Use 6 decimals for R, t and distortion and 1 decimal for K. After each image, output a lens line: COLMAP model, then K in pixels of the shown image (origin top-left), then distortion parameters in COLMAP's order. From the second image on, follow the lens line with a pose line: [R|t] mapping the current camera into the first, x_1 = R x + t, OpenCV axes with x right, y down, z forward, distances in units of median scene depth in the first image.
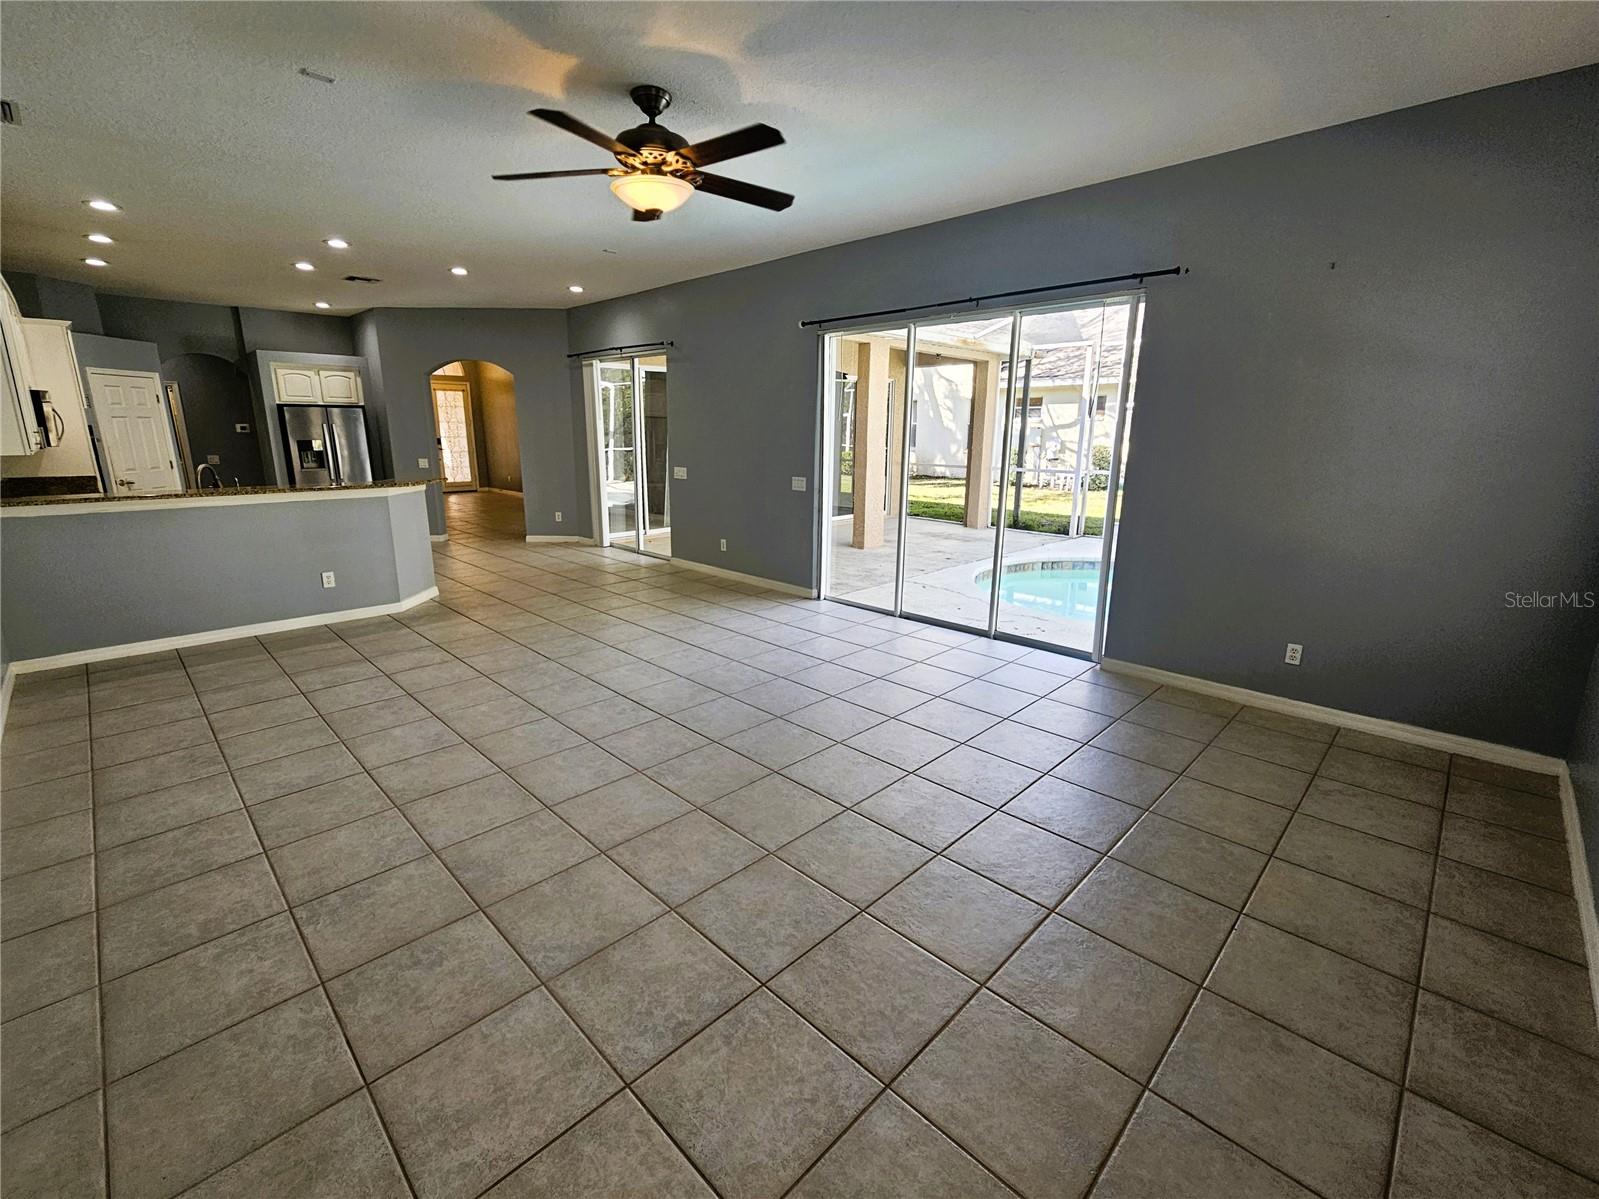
lens RADIAL K [[696.8, 0, 798.3], [0, 696.8, 593.1], [0, 0, 1]] dist [0.000397, -0.000103]
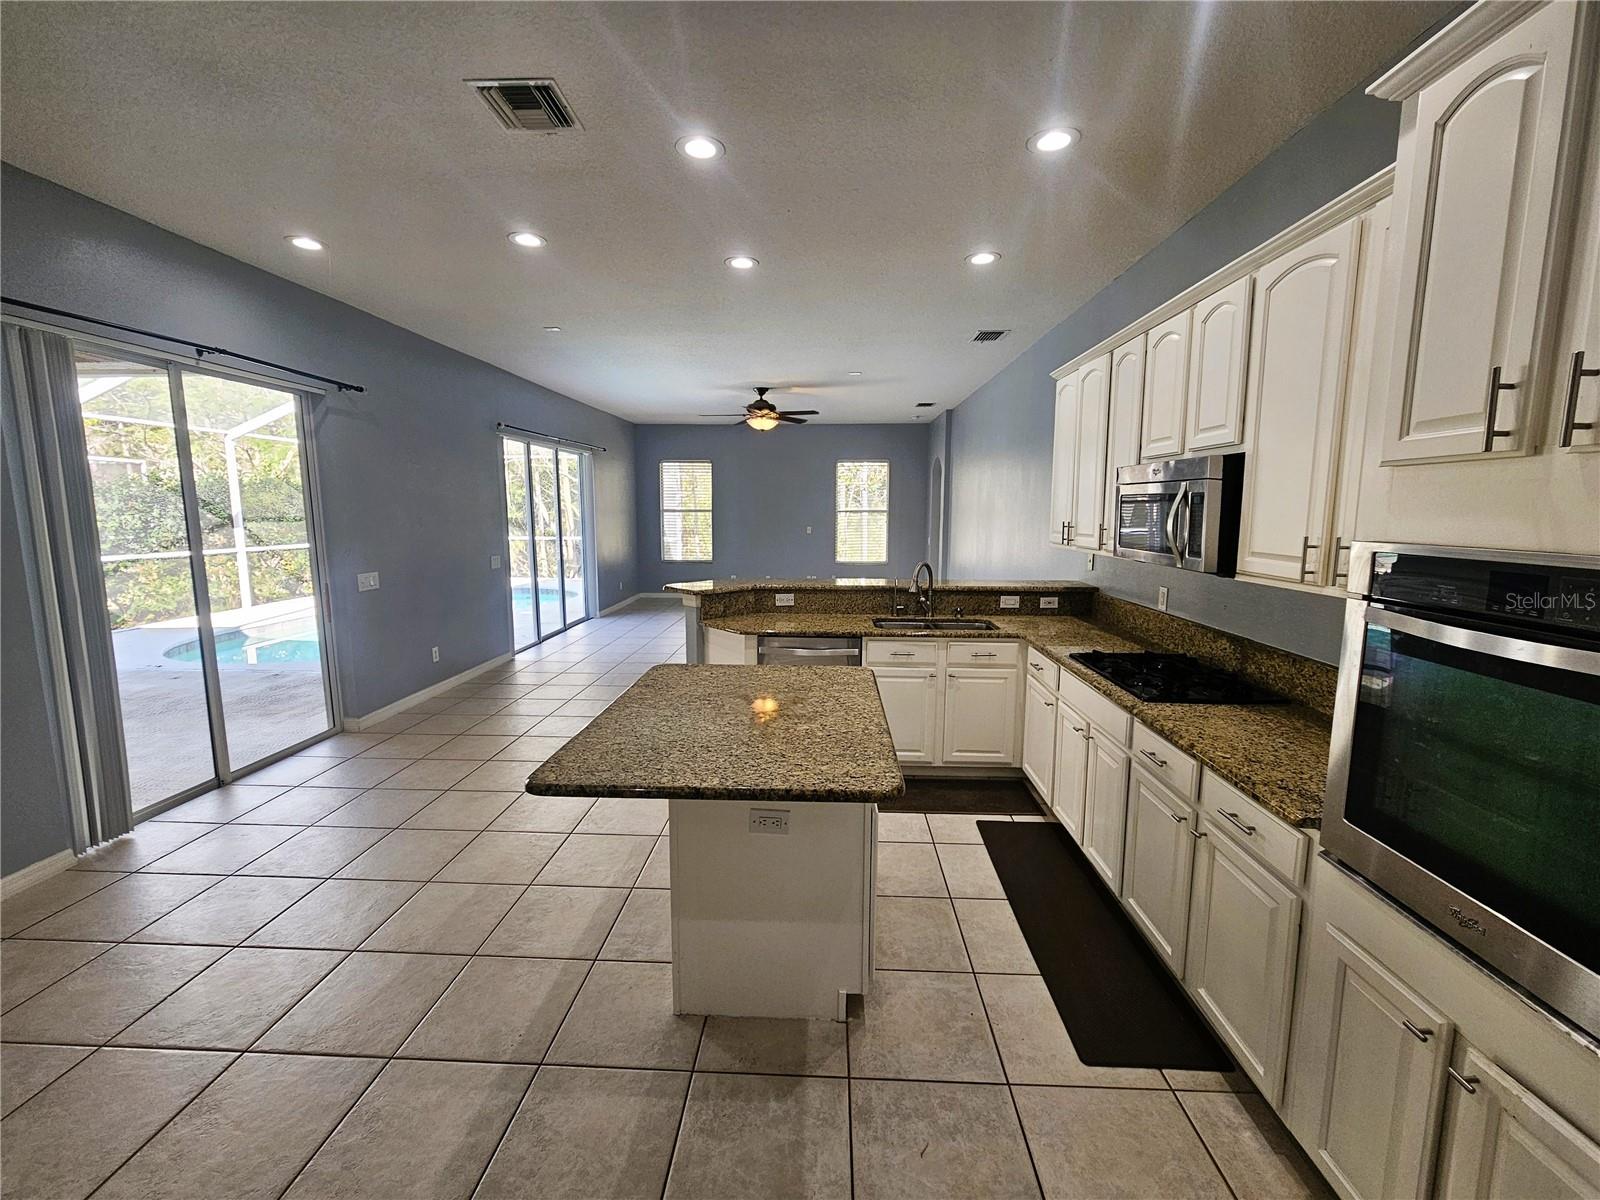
lens RADIAL K [[665.0, 0, 799.7], [0, 665.0, 594.3], [0, 0, 1]] dist [-0.000576, -0.000328]
pose [[-0.664160, -0.104538, 0.740245, -0.745629], [0.168114, 0.943930, 0.284137, -0.223035], [-0.728443, 0.313158, -0.609346, 0.893980]]
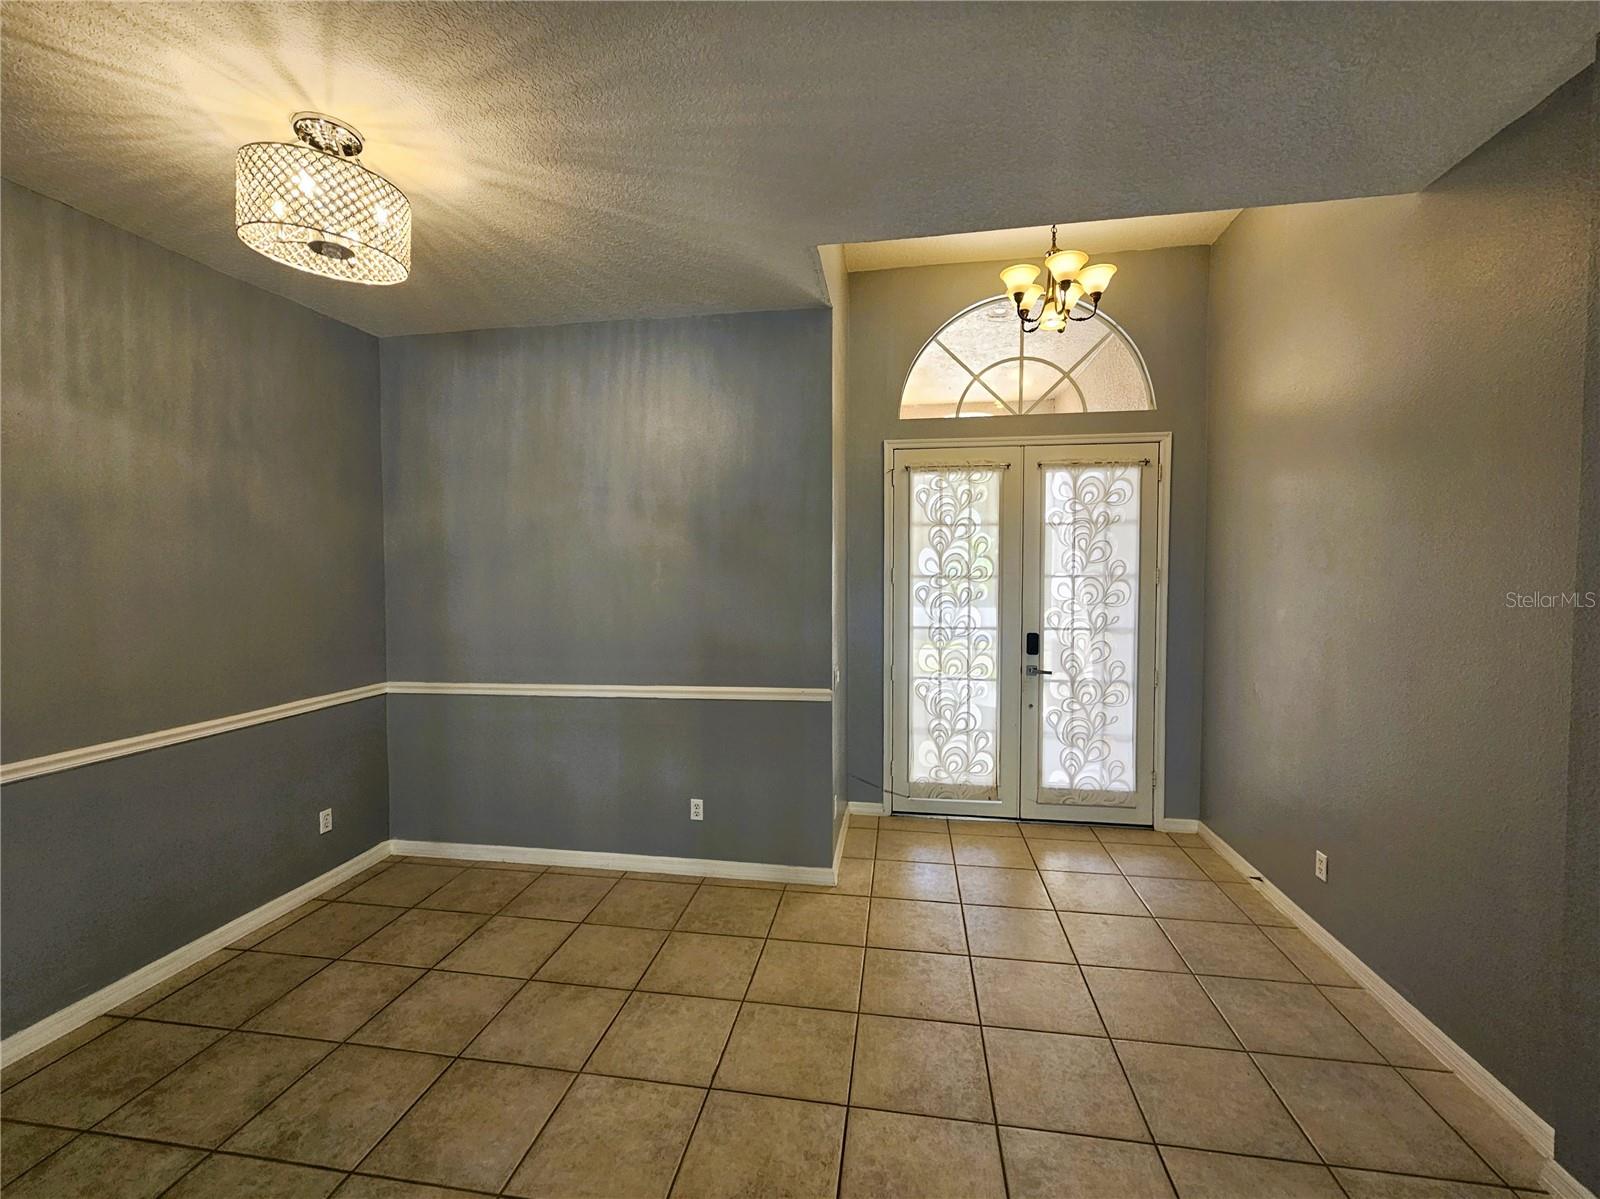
lens RADIAL K [[671.5, 0, 797.3], [0, 671.5, 590.5], [0, 0, 1]] dist [-0.004257, 0.000046]
pose [[0.582712, 0.020488, -0.812420, -0.590574], [-0.183511, 0.977179, -0.106981, -0.323495], [0.791688, 0.211427, 0.573174, 1.285767]]
